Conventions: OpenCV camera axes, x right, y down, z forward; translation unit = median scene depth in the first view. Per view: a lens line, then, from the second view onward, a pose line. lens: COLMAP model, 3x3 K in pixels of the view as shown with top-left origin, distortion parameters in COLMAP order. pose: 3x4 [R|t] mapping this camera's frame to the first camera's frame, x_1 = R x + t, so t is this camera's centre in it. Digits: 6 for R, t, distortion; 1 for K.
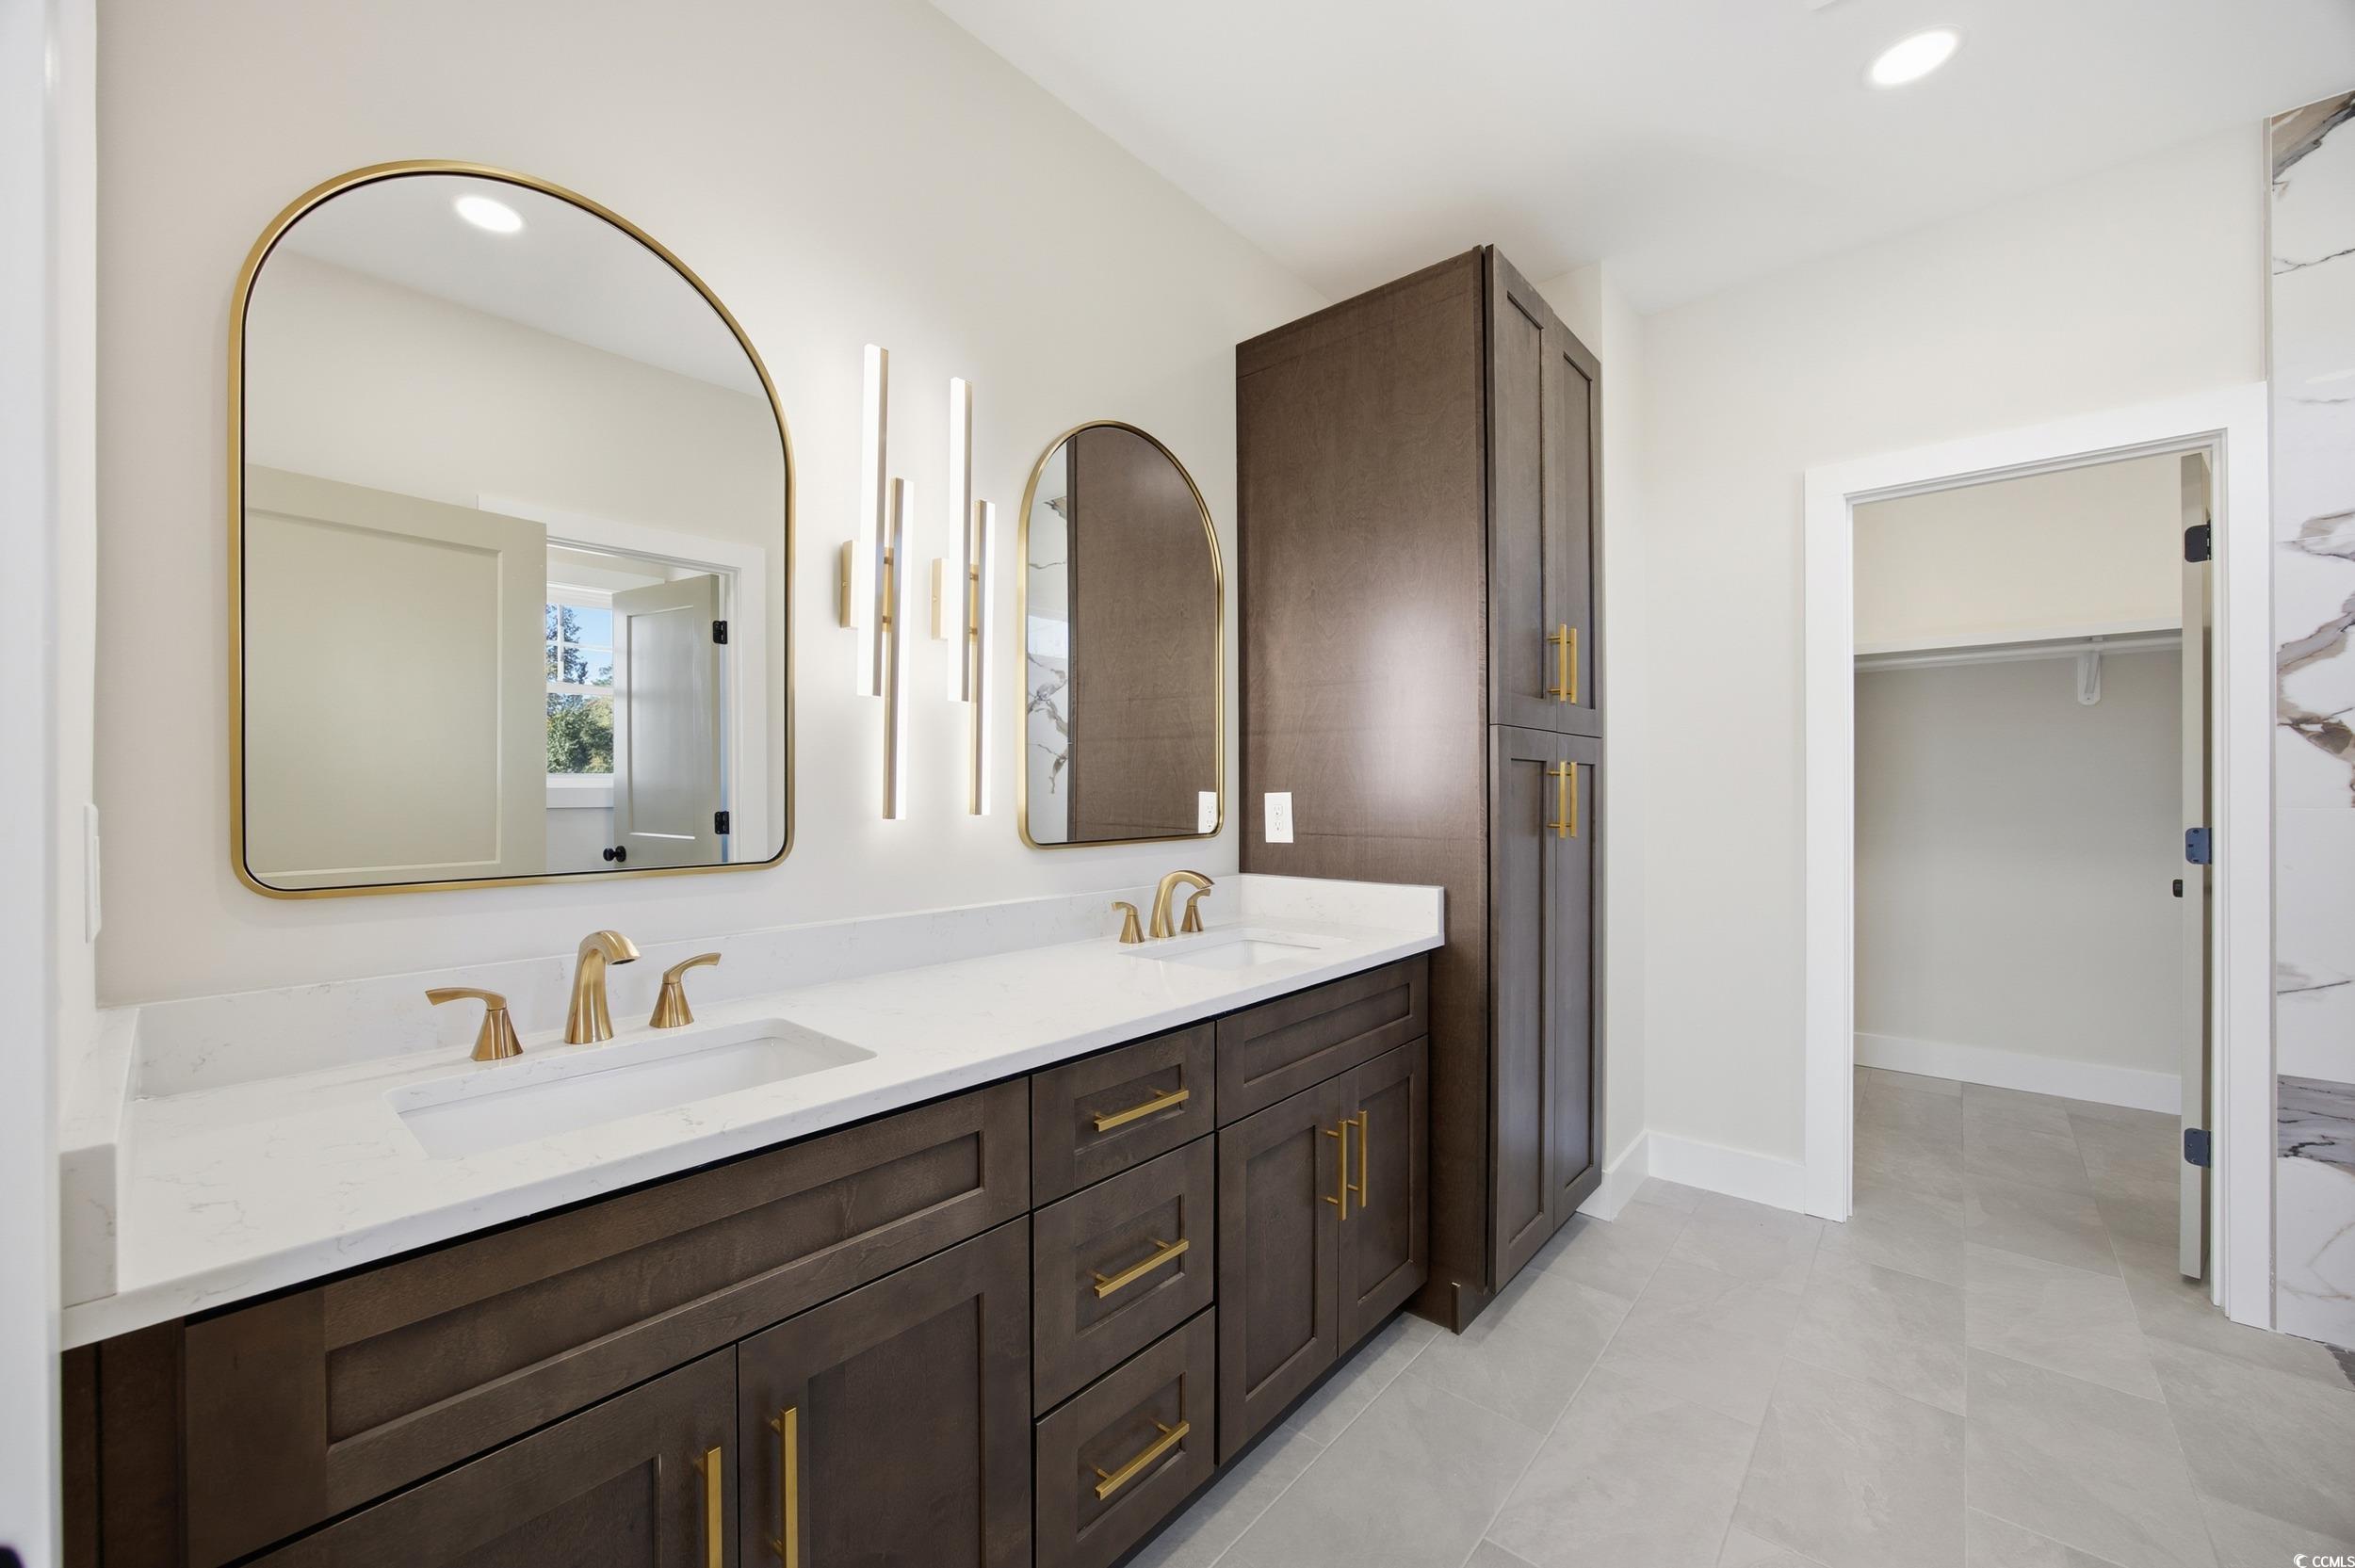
lens RADIAL K [[902.8, 0, 1164.8], [0, 902.8, 785.7], [0, 0, 1]] dist [-0.025397, 0.007960]
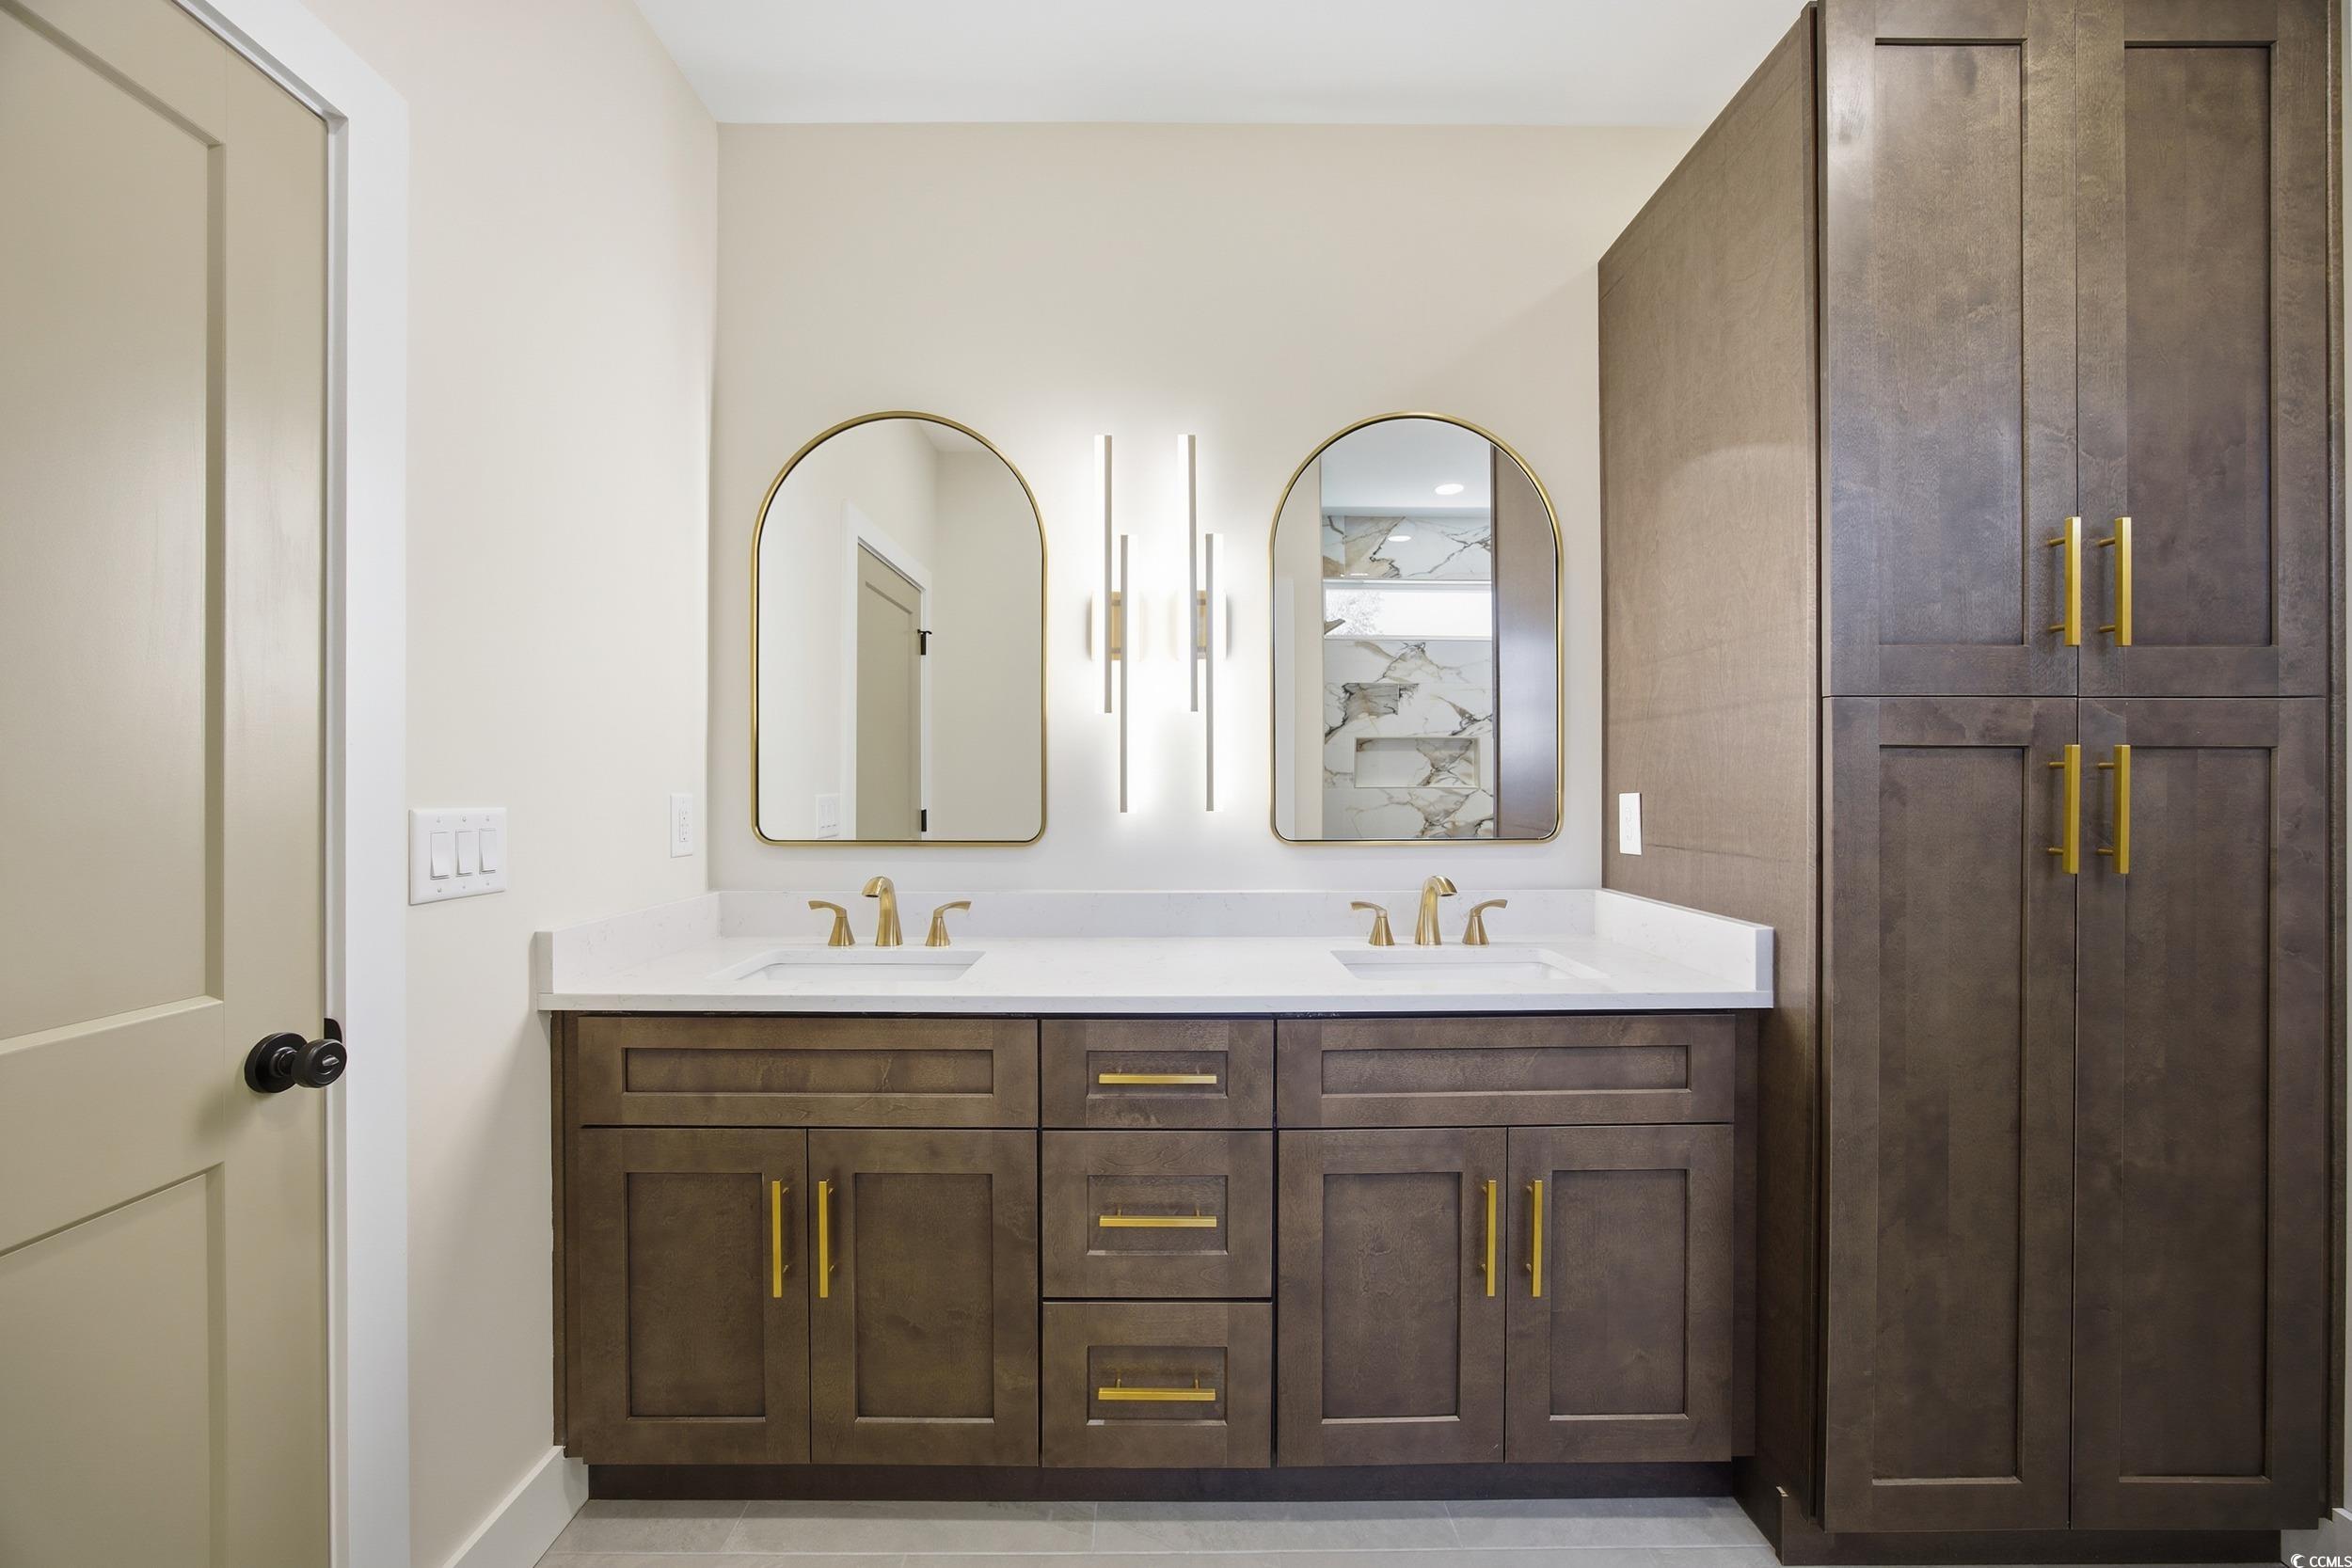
lens RADIAL K [[901.7, 0, 1163.3], [0, 901.7, 785.7], [0, 0, 1]] dist [-0.025397, 0.007960]
pose [[0.669107, -0.000373, -0.743166, 0.726865], [0.003068, 0.999993, 0.002259, -0.001799], [0.743160, -0.003792, 0.669103, 0.243102]]
